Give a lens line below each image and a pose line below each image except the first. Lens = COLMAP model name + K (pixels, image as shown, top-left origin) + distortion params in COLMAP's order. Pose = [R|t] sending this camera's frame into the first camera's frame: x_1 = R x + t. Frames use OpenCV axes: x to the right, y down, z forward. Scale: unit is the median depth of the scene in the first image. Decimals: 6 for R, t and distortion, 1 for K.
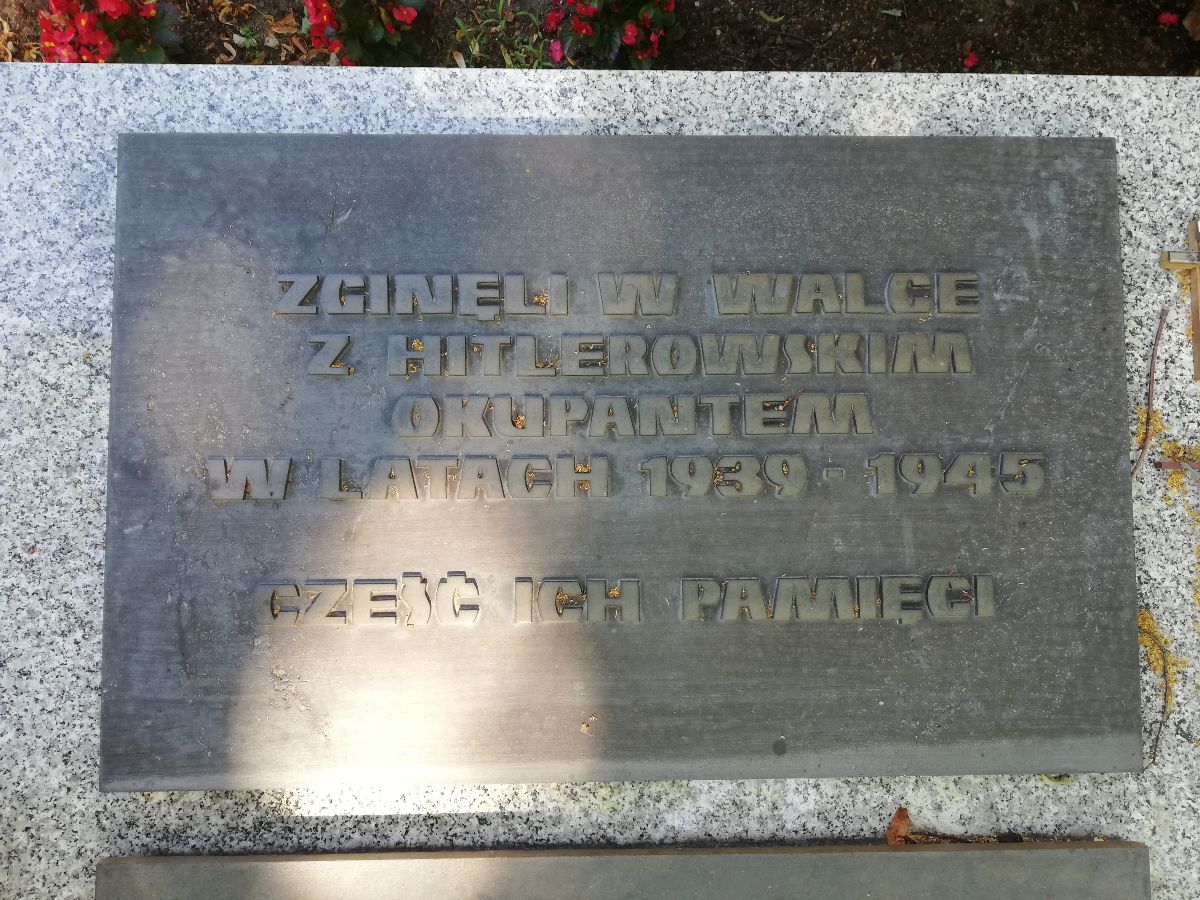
lens RADIAL K [[900.9, 0, 600.5], [0, 900.9, 400.3], [0, 0, 1]] dist [0.039855, -0.025844]
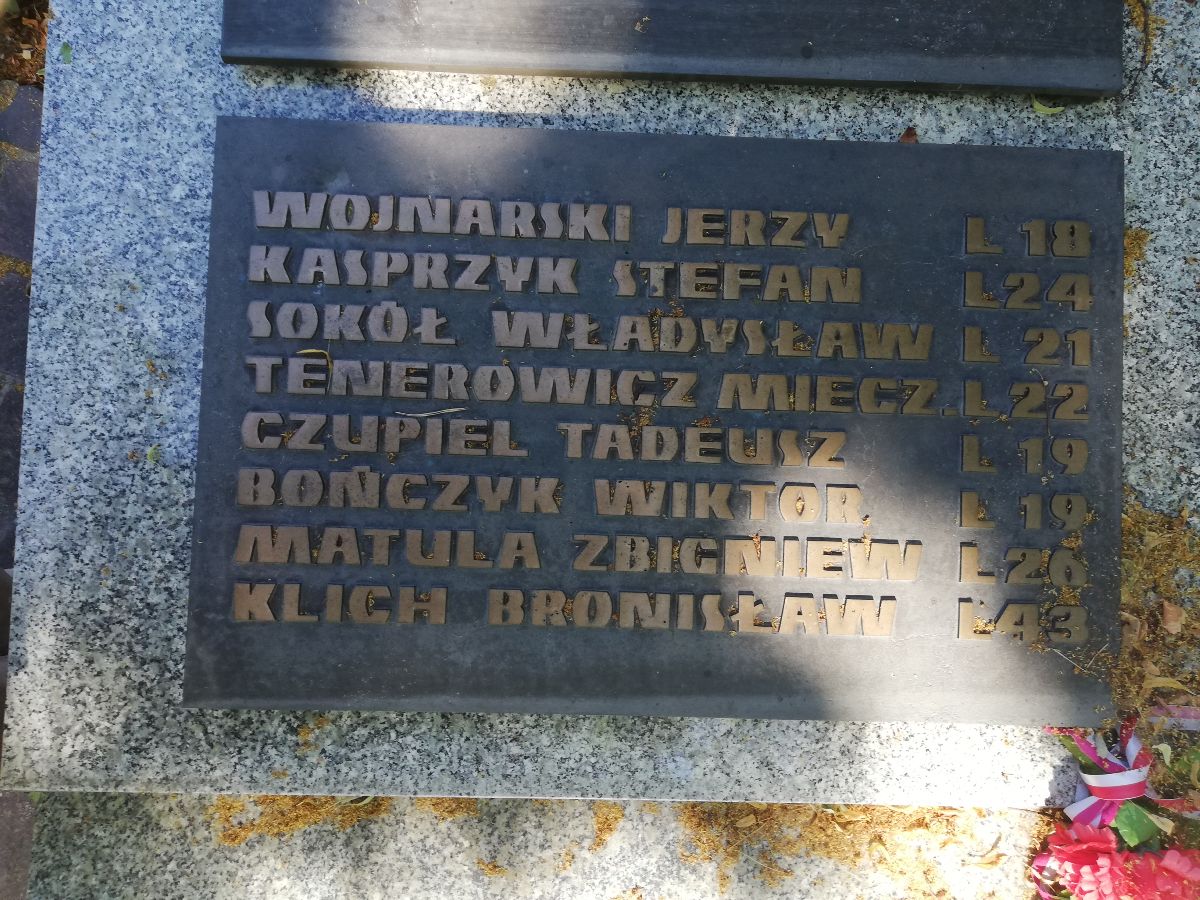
lens RADIAL K [[900.9, 0, 610.6], [0, 900.9, 449.7], [0, 0, 1]] dist [0.039855, -0.025844]
pose [[0.999355, 0.035465, -0.005624, -0.026673], [-0.035494, 0.999357, -0.005063, 0.881405], [0.005441, 0.005259, 0.999971, -0.149031]]
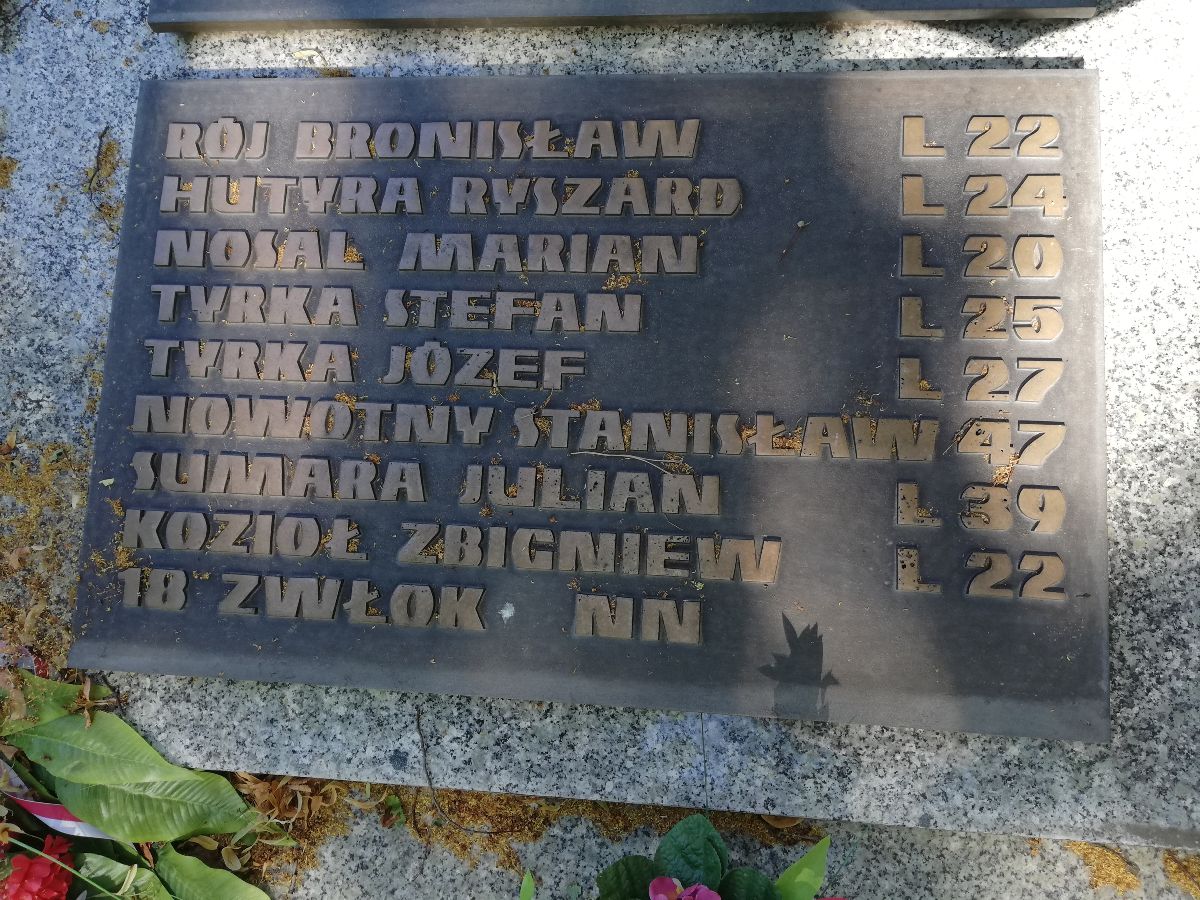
lens RADIAL K [[900.9, 0, 596.7], [0, 900.9, 447.5], [0, 0, 1]] dist [0.039855, -0.025844]
pose [[0.986006, 0.040096, -0.161815, 1.577202], [-0.052437, 0.995972, -0.072729, 0.984119], [0.158247, 0.080196, 0.984137, 0.016870]]
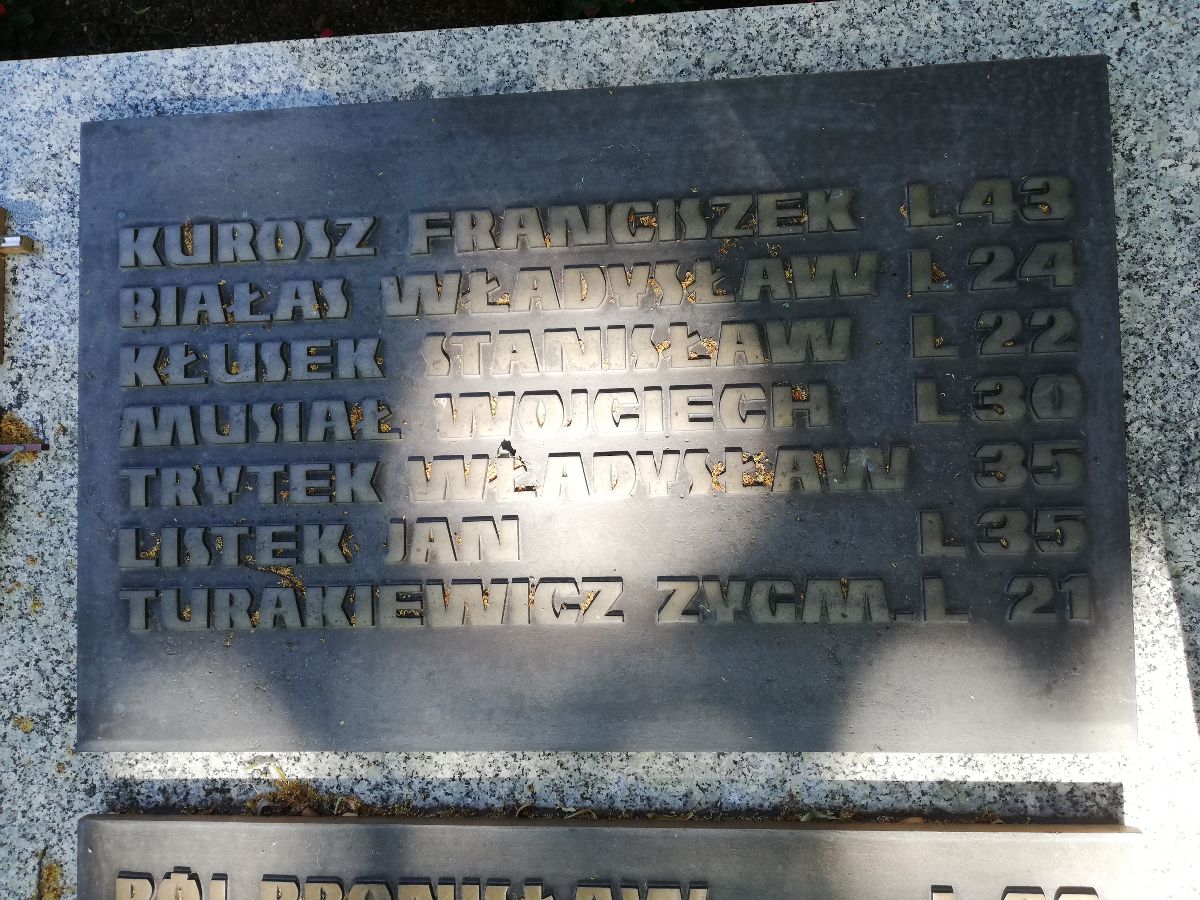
lens RADIAL K [[900.9, 0, 592.5], [0, 900.9, 453.3], [0, 0, 1]] dist [0.039855, -0.025844]
pose [[0.990488, -0.018197, -0.136394, 1.529347], [0.021687, 0.999473, 0.024148, 0.063493], [0.135883, -0.026876, 0.990360, 0.089682]]
